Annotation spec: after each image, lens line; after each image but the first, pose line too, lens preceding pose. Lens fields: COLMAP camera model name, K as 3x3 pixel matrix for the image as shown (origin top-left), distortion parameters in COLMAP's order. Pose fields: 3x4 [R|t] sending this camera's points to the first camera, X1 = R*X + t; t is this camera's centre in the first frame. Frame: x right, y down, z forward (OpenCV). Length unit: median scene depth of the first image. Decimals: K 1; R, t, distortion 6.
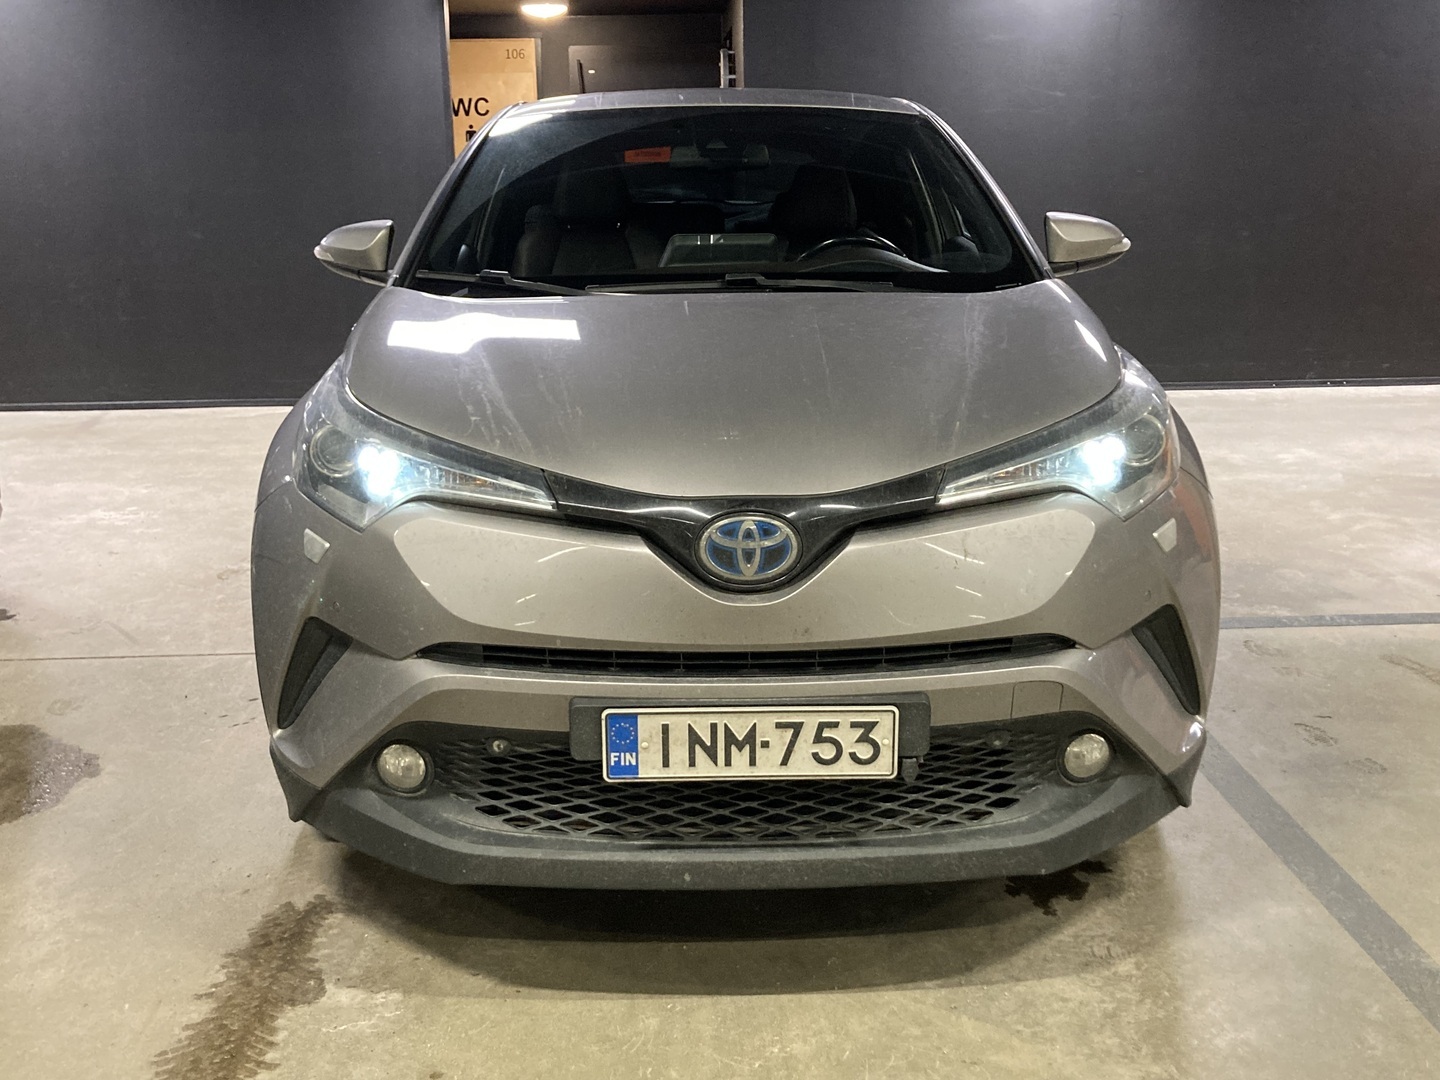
lens RADIAL K [[1468.3, 0, 720.0], [0, 1468.3, 540.0], [0, 0, 1]] dist [0.251515, -0.597564]
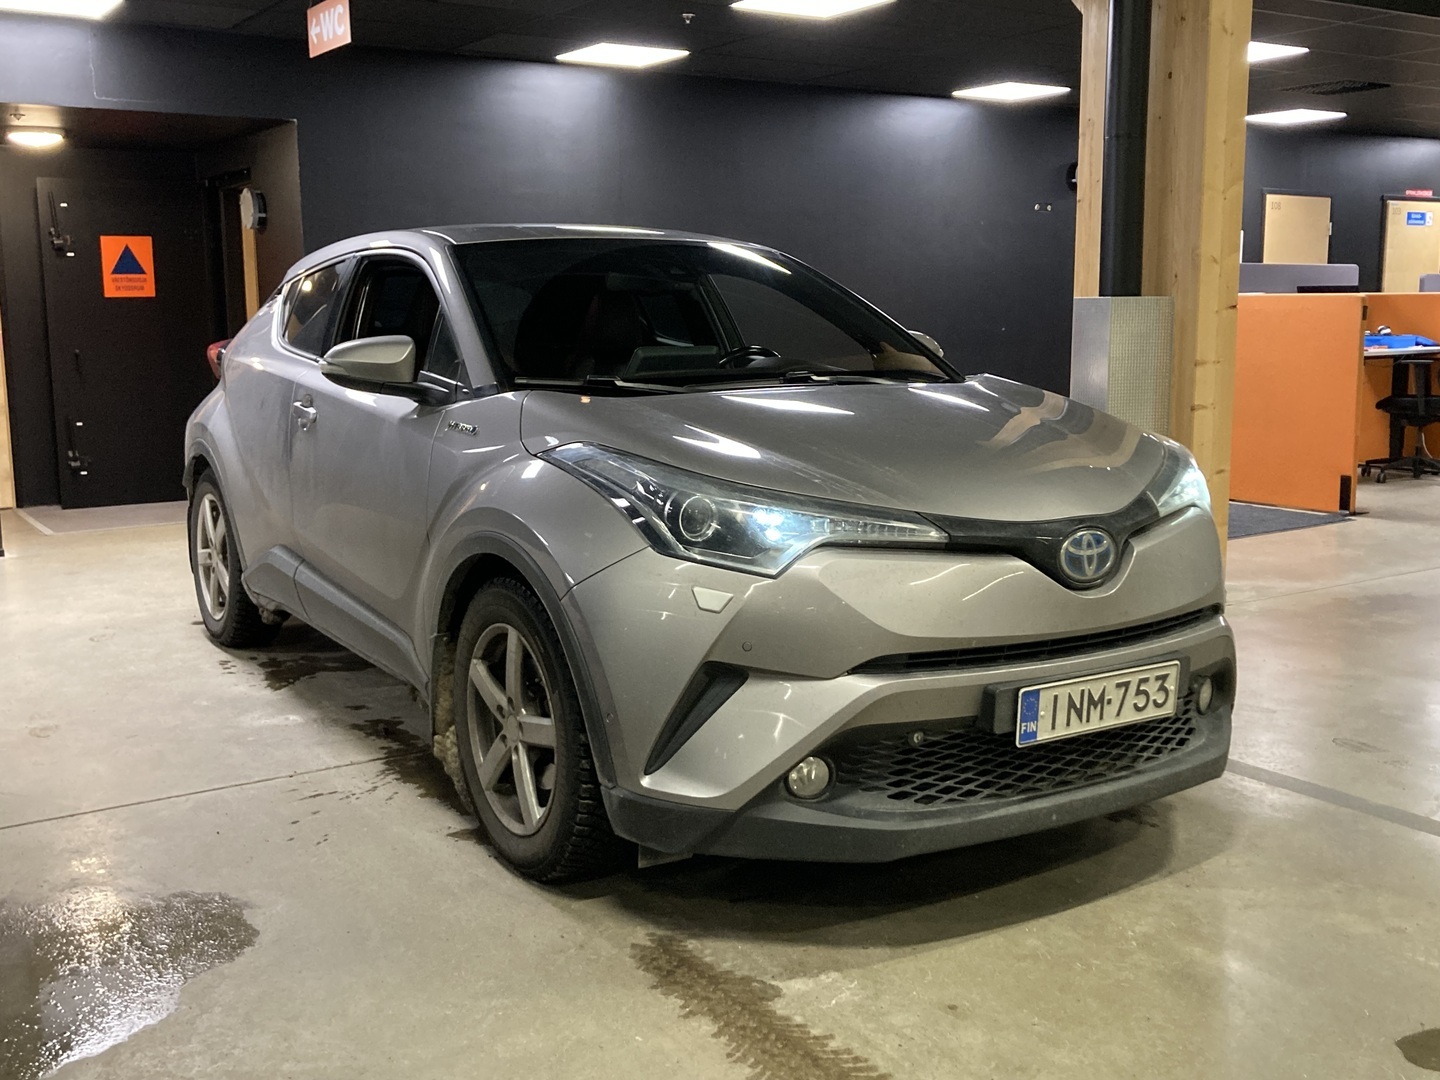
lens RADIAL K [[1468.3, 0, 720.0], [0, 1468.3, 540.0], [0, 0, 1]] dist [0.251515, -0.597564]
pose [[0.841948, -0.072778, 0.534628, -0.967392], [0.125805, 0.990030, -0.063349, 0.035091], [-0.524688, 0.120596, 0.842710, 0.032088]]
